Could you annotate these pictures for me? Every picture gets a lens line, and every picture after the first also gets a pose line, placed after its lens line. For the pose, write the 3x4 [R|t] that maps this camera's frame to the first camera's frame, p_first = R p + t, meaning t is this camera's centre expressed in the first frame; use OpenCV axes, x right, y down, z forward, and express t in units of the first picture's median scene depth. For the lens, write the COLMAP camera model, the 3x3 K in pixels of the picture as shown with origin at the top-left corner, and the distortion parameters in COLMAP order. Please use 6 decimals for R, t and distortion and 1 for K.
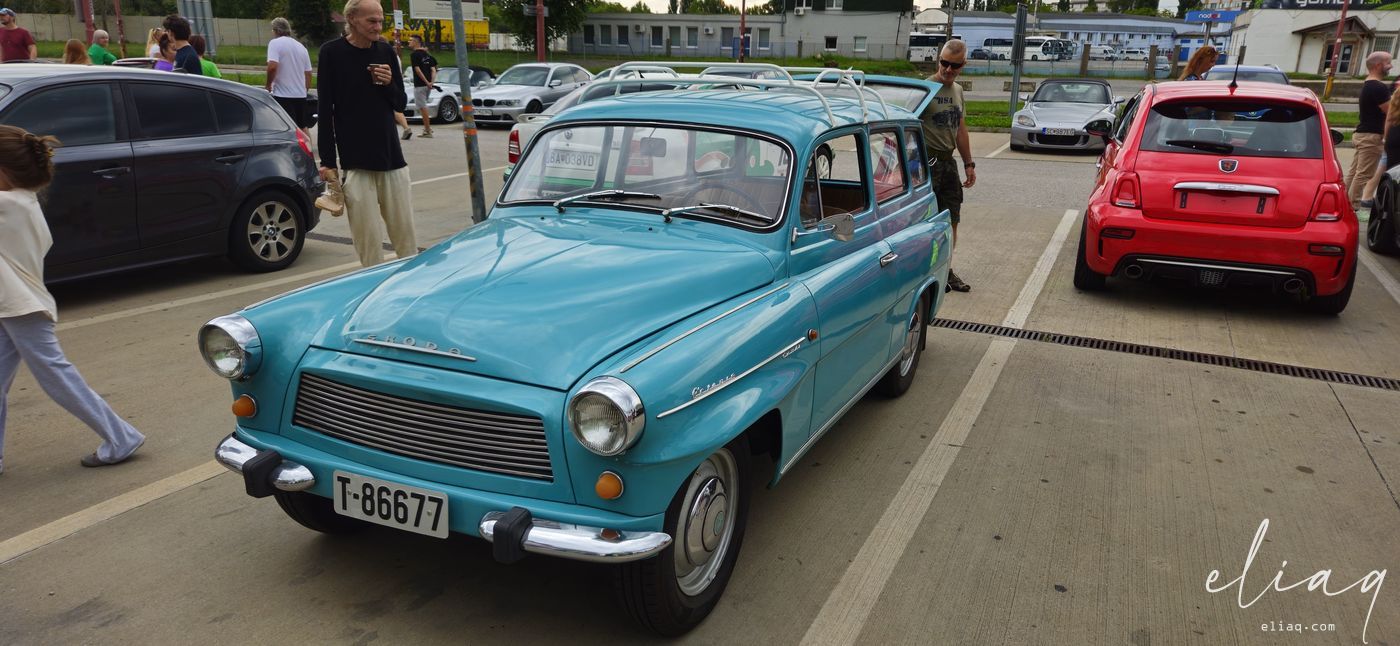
lens RADIAL K [[1023.8, 0, 700.0], [0, 1023.8, 323.0], [0, 0, 1]] dist [0.101369, -0.094930]
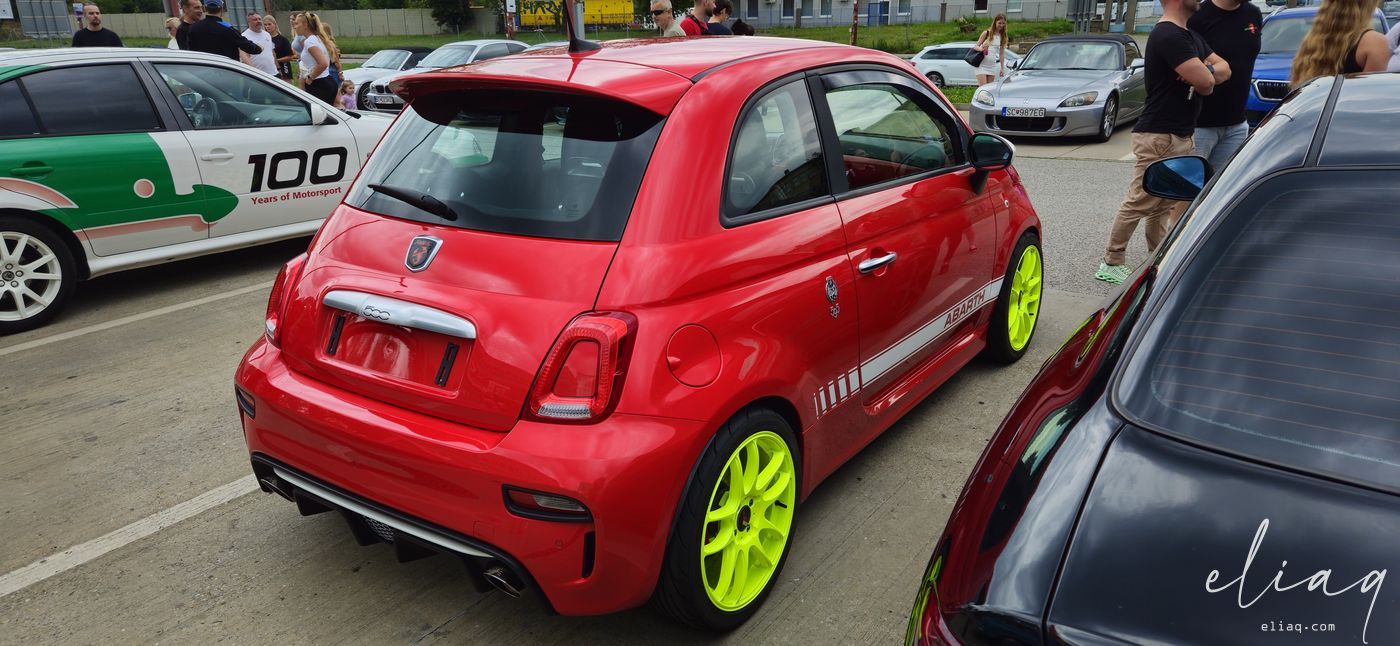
lens RADIAL K [[1023.8, 0, 700.0], [0, 1023.8, 323.0], [0, 0, 1]] dist [0.101369, -0.094930]
pose [[0.979855, 0.017357, -0.198953, 0.141329], [-0.012876, 0.999634, 0.023799, -0.027815], [0.199293, -0.020757, 0.979720, 0.131723]]
